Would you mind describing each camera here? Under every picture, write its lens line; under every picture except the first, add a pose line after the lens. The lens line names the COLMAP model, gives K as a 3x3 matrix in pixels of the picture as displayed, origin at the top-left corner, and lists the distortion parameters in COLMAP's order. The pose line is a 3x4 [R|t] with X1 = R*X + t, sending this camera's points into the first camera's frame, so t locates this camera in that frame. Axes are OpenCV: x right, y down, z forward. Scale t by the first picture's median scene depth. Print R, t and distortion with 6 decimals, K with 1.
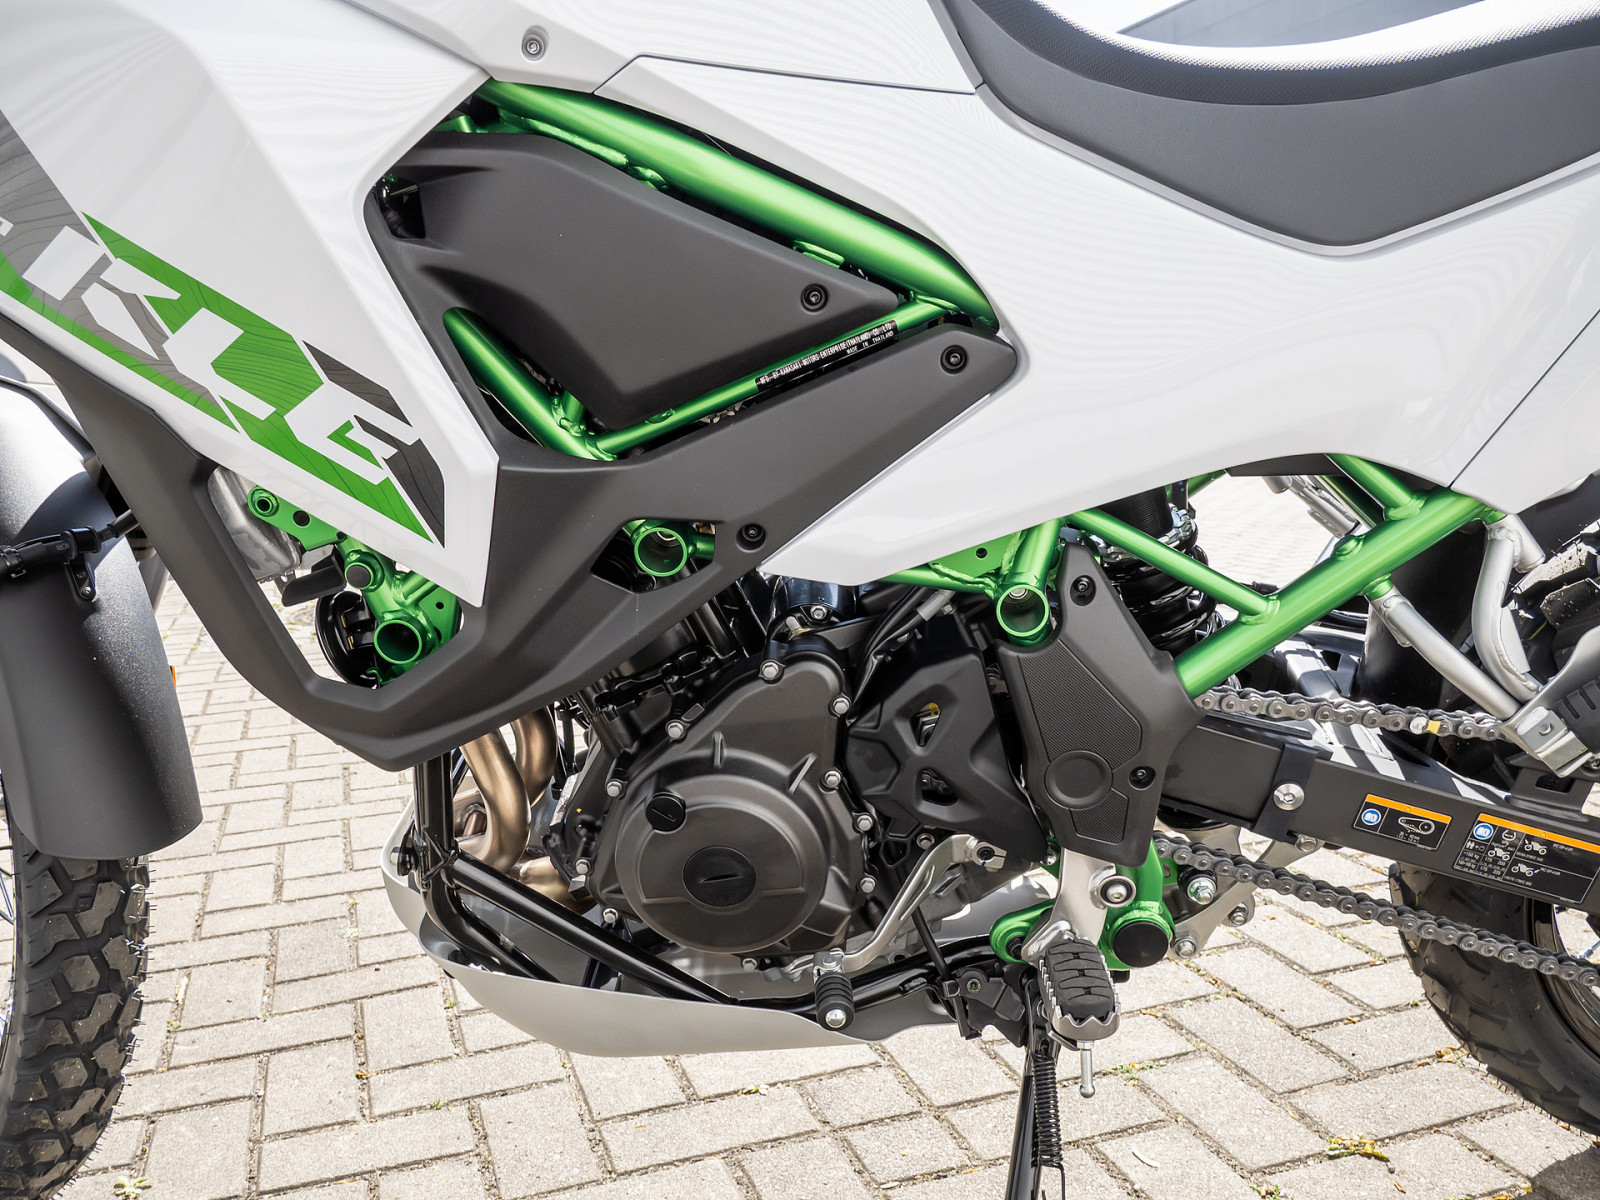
lens RADIAL K [[1387.3, 0, 800.0], [0, 1387.3, 600.0], [0, 0, 1]] dist [-0.002737, -0.000335]
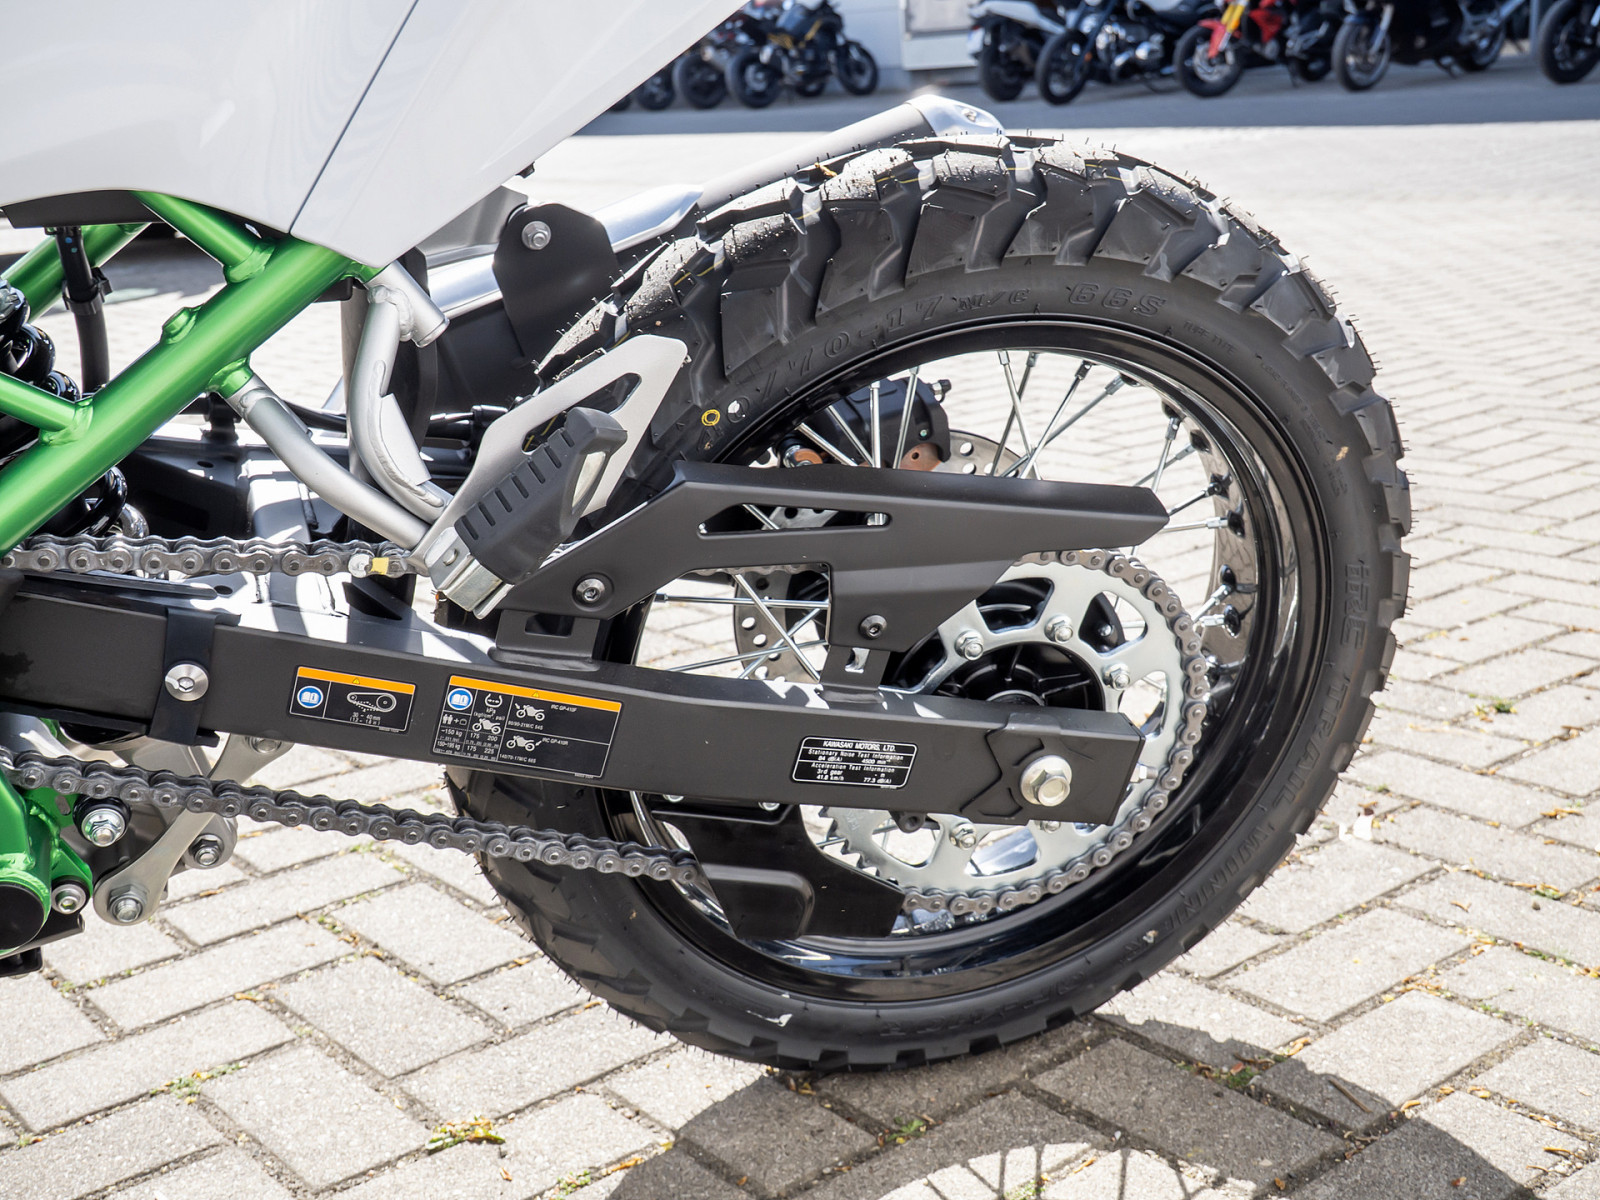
lens RADIAL K [[2008.0, 0, 800.0], [0, 2008.0, 600.0], [0, 0, 1]] dist [0.013841, 0.077027]
pose [[0.942306, -0.098610, 0.319899, 0.259674], [0.068879, 0.992295, 0.102987, 0.012352], [-0.327589, -0.075011, 0.941838, -0.057298]]
